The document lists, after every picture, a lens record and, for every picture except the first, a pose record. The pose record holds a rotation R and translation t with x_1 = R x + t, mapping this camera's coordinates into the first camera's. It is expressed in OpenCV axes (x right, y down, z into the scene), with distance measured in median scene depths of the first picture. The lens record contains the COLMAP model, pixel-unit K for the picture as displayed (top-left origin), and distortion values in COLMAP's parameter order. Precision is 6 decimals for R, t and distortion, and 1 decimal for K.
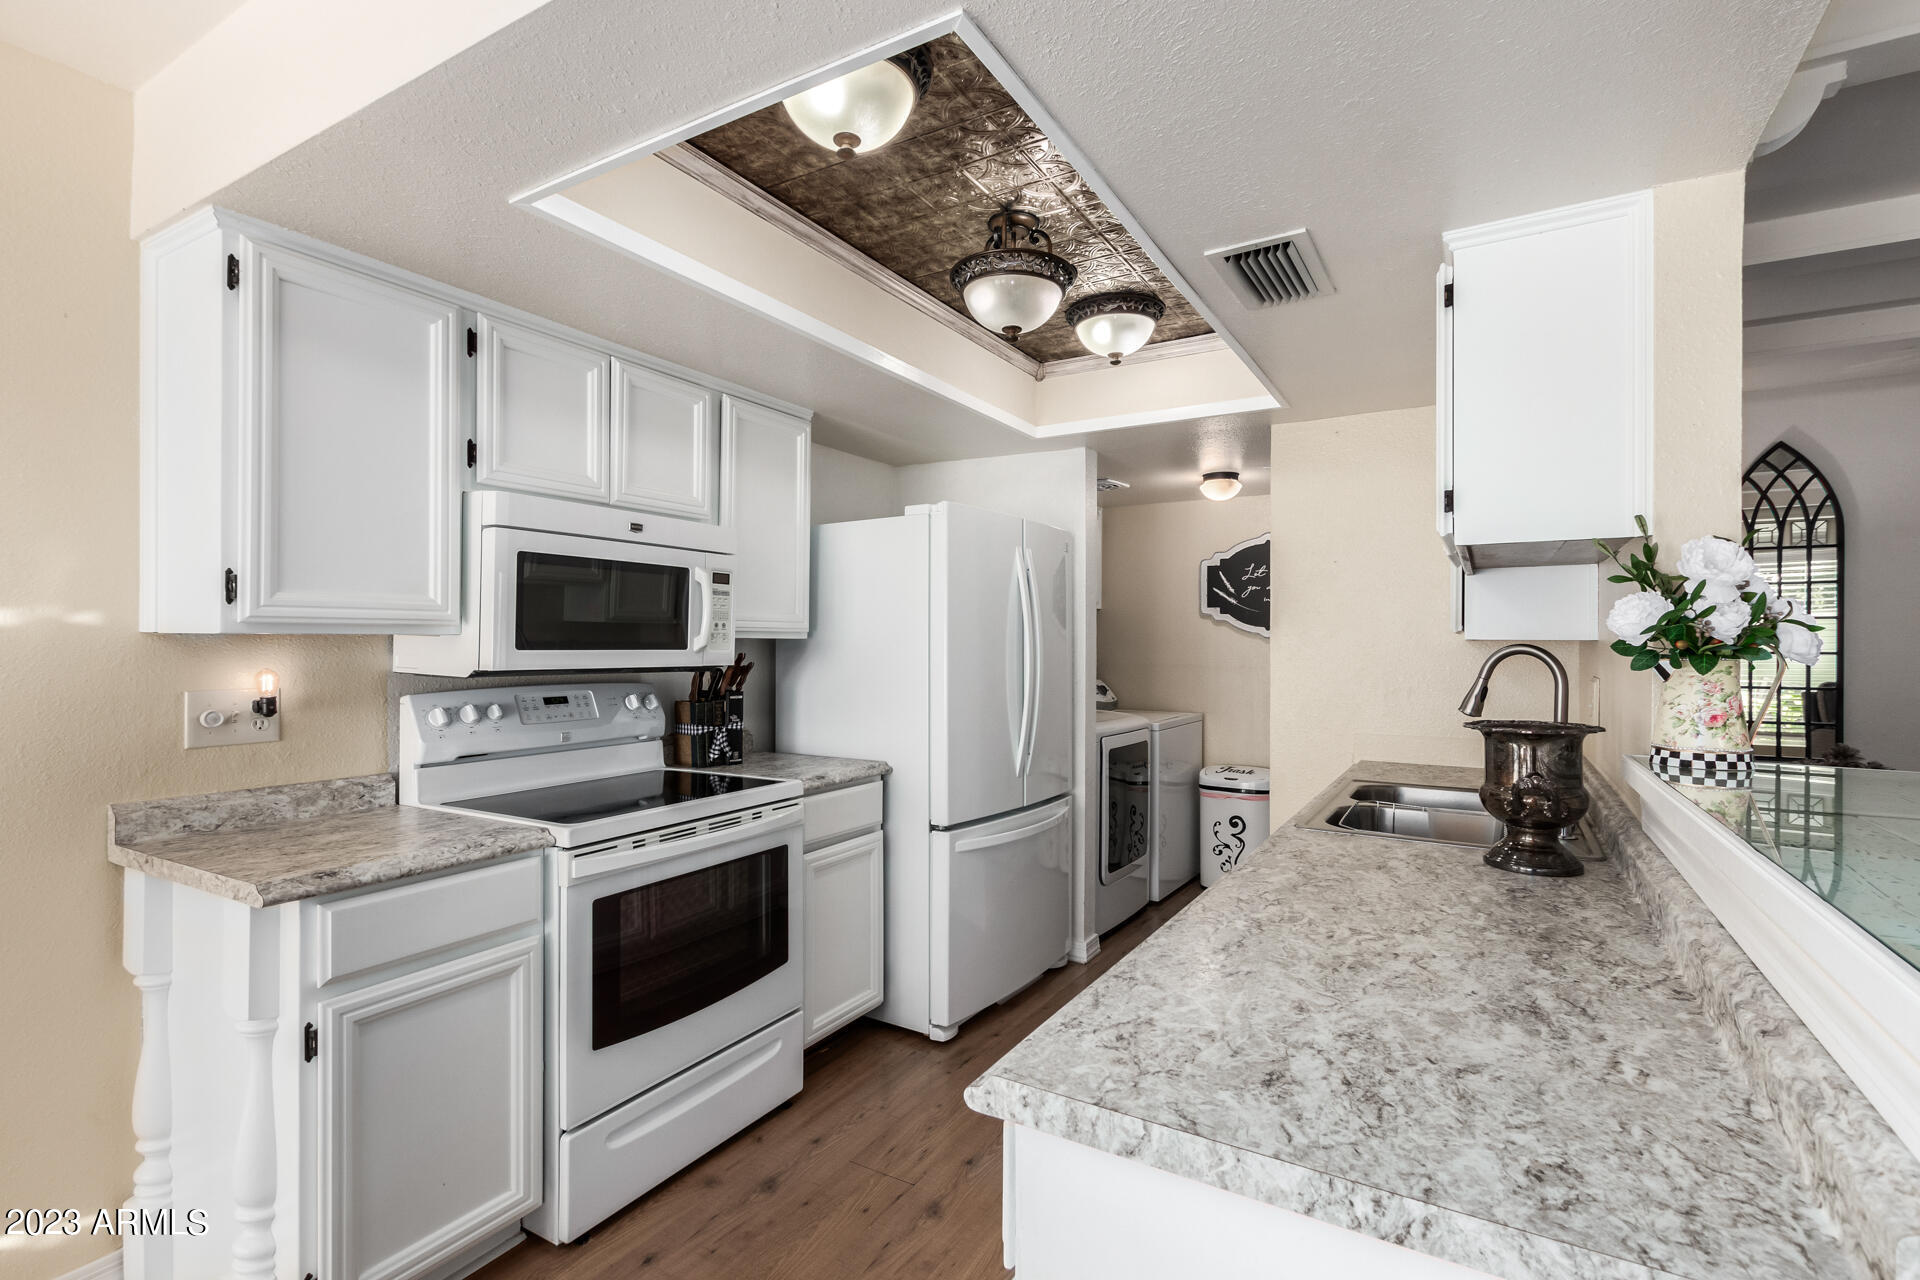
lens RADIAL K [[885.4, 0, 964.4], [0, 885.4, 646.8], [0, 0, 1]] dist [0.002291, -0.000775]
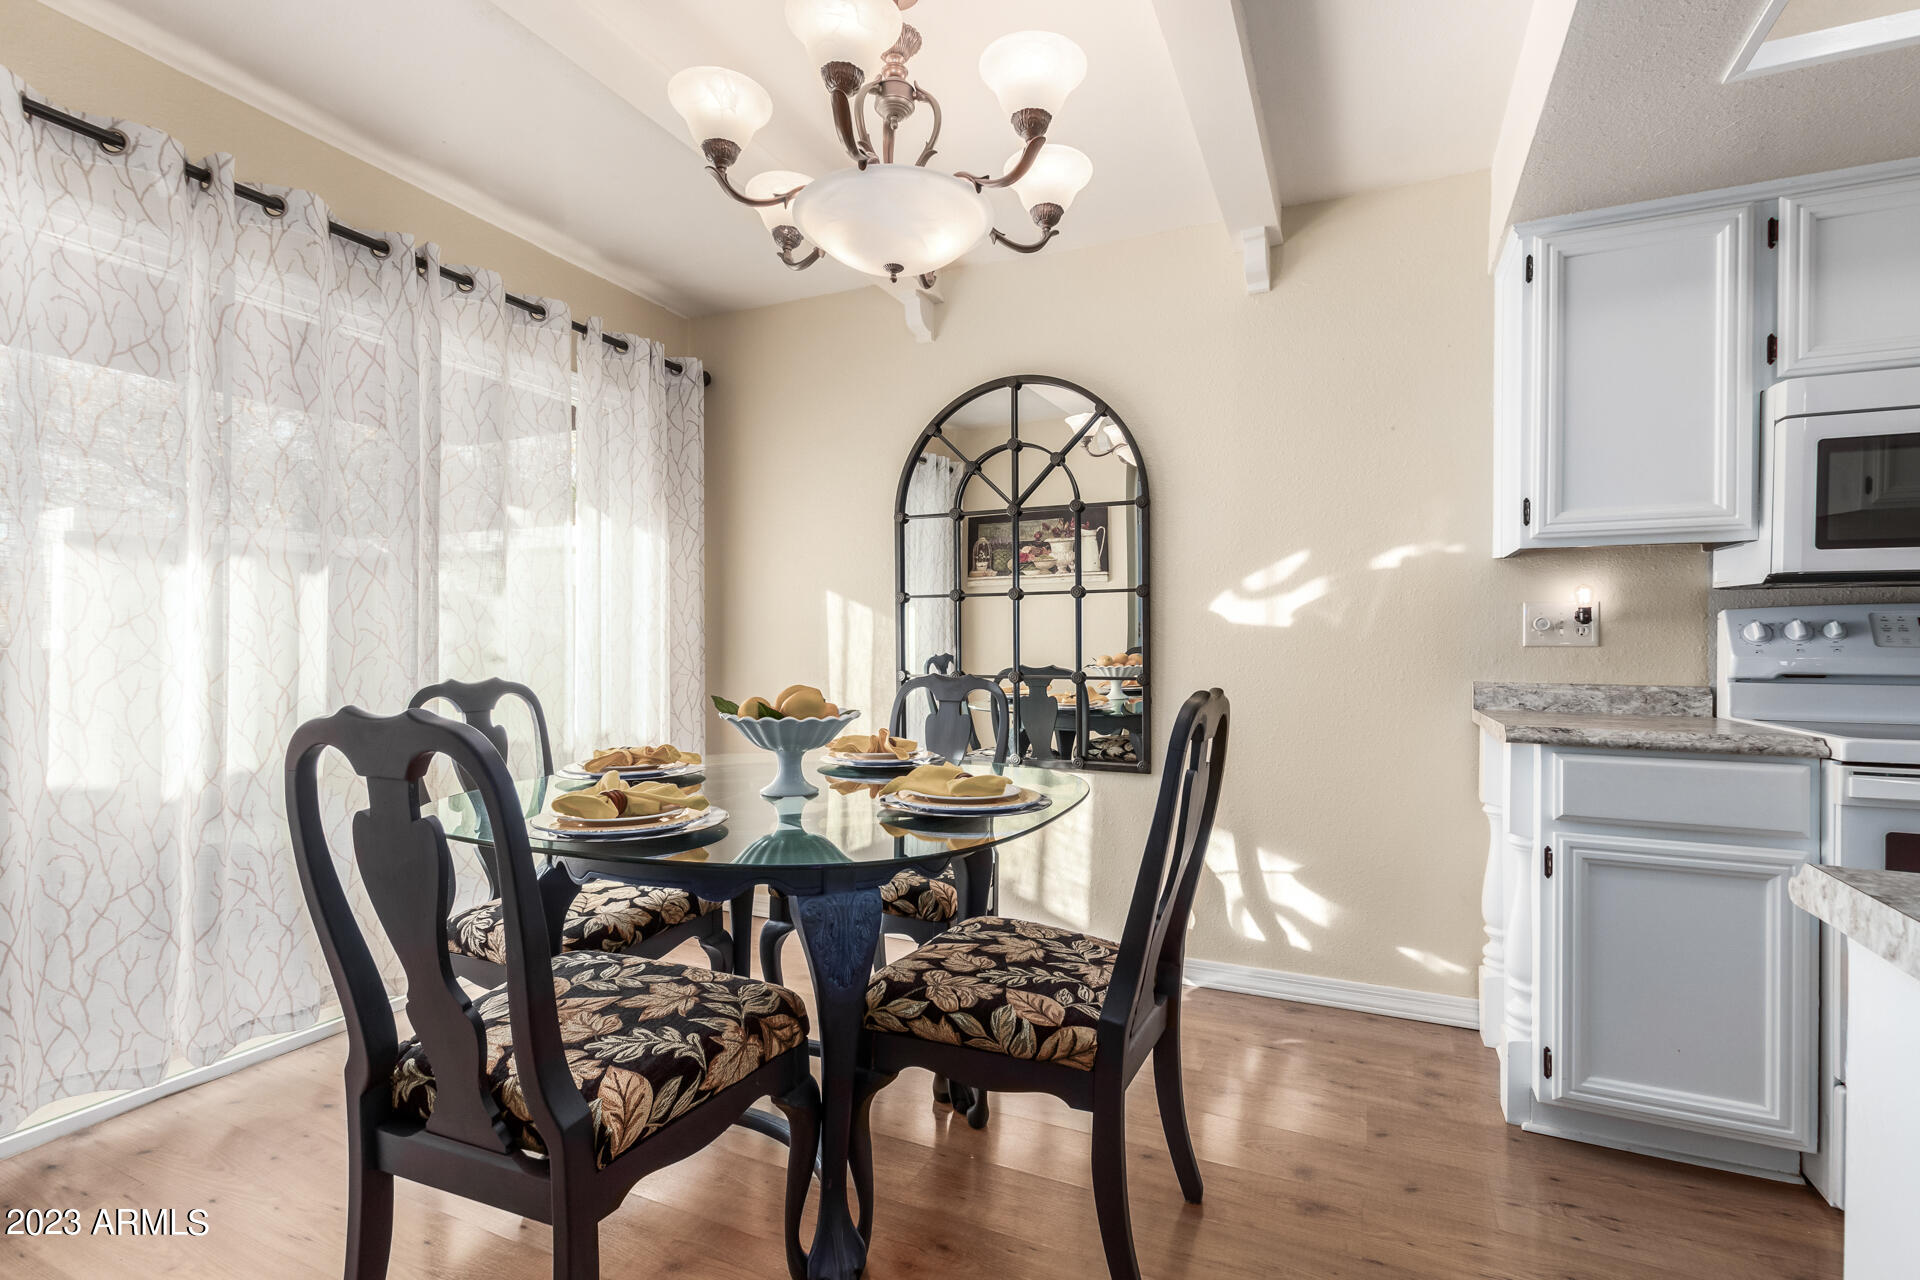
lens RADIAL K [[885.4, 0, 958.8], [0, 885.4, 643.6], [0, 0, 1]] dist [0.002291, -0.000775]
pose [[0.114335, 0.007000, -0.993418, 0.312144], [-0.001552, 0.999975, 0.006867, 0.099323], [0.993441, 0.000757, 0.114343, 0.021946]]
